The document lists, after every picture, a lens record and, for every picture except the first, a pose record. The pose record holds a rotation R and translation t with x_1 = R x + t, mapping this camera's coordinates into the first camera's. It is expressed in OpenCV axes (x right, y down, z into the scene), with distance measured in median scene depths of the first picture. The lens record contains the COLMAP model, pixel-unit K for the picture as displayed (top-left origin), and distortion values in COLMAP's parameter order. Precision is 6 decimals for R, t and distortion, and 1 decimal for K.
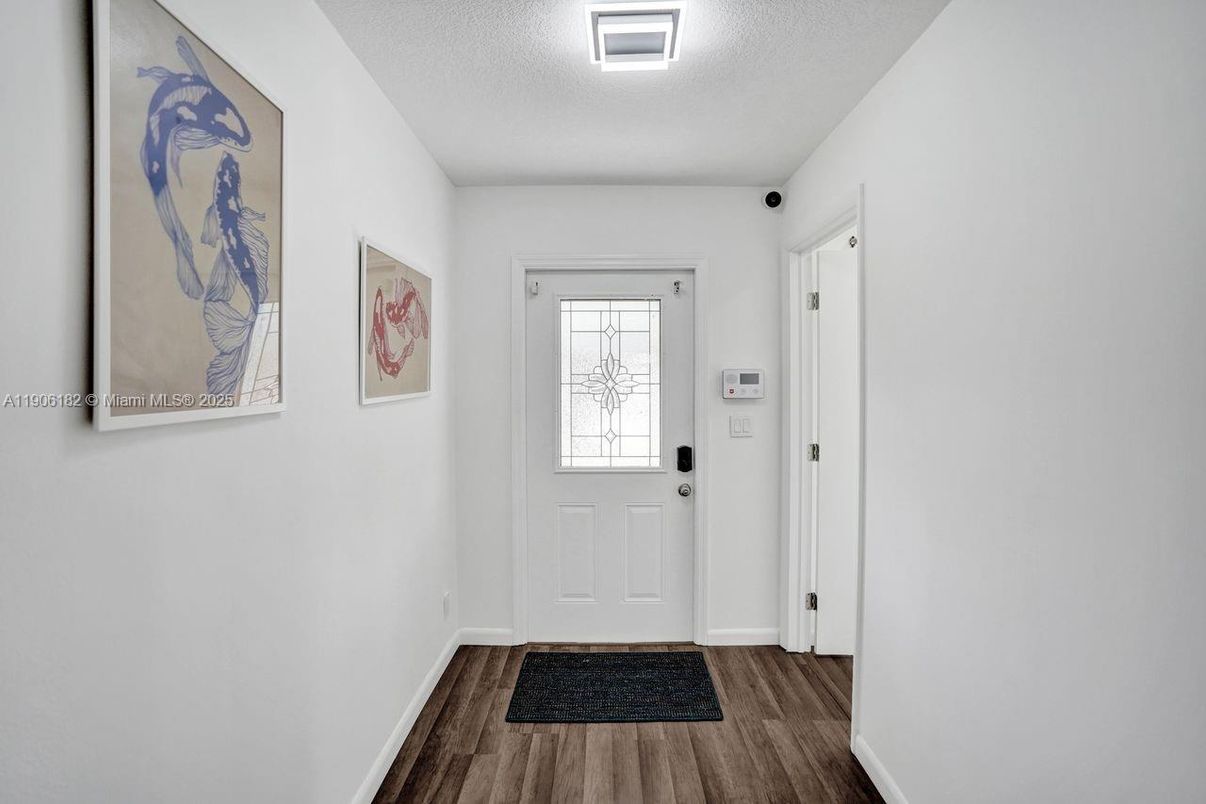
lens RADIAL K [[568.8, 0, 603.8], [0, 568.8, 382.9], [0, 0, 1]] dist [-0.075019, 0.033463]
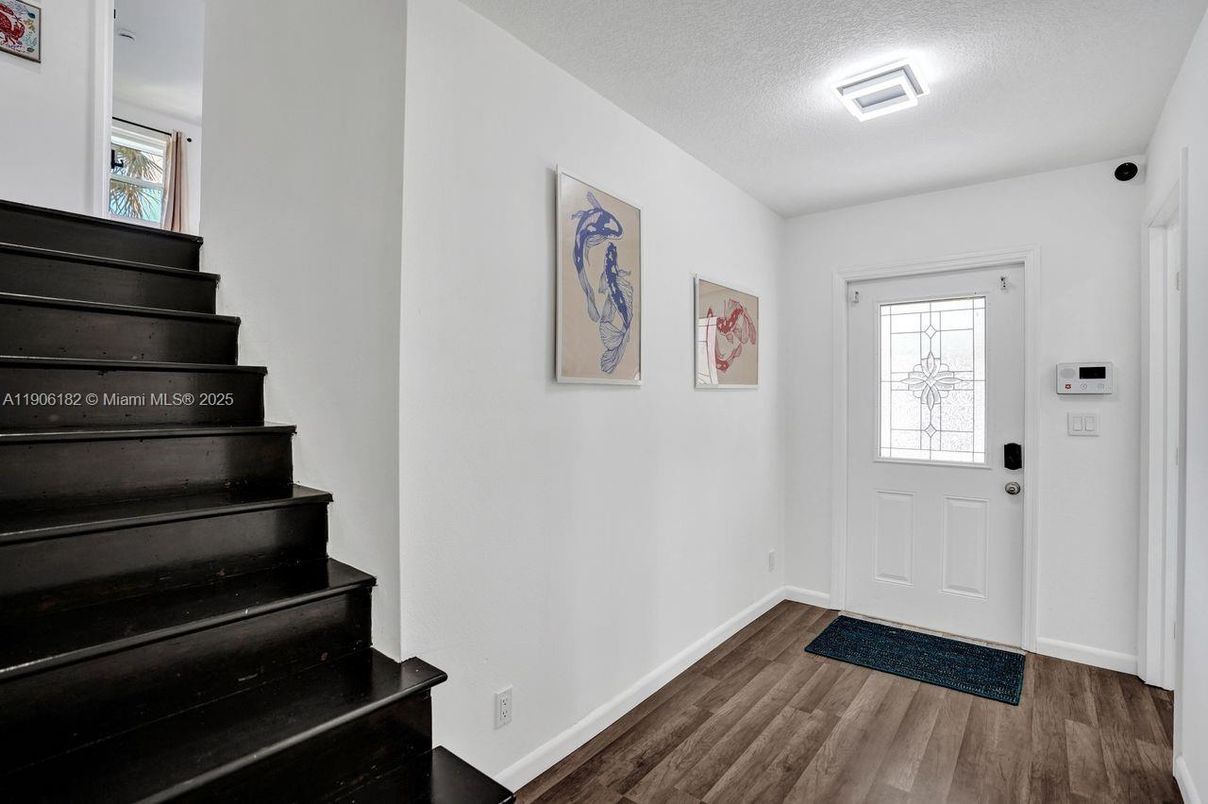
lens RADIAL K [[568.9, 0, 604.4], [0, 568.9, 398.4], [0, 0, 1]] dist [-0.075324, 0.031439]
pose [[0.787092, 0.005533, -0.616810, 0.242994], [-0.007597, 0.999971, -0.000725, 0.055654], [0.616788, 0.005257, 0.787112, -0.261176]]
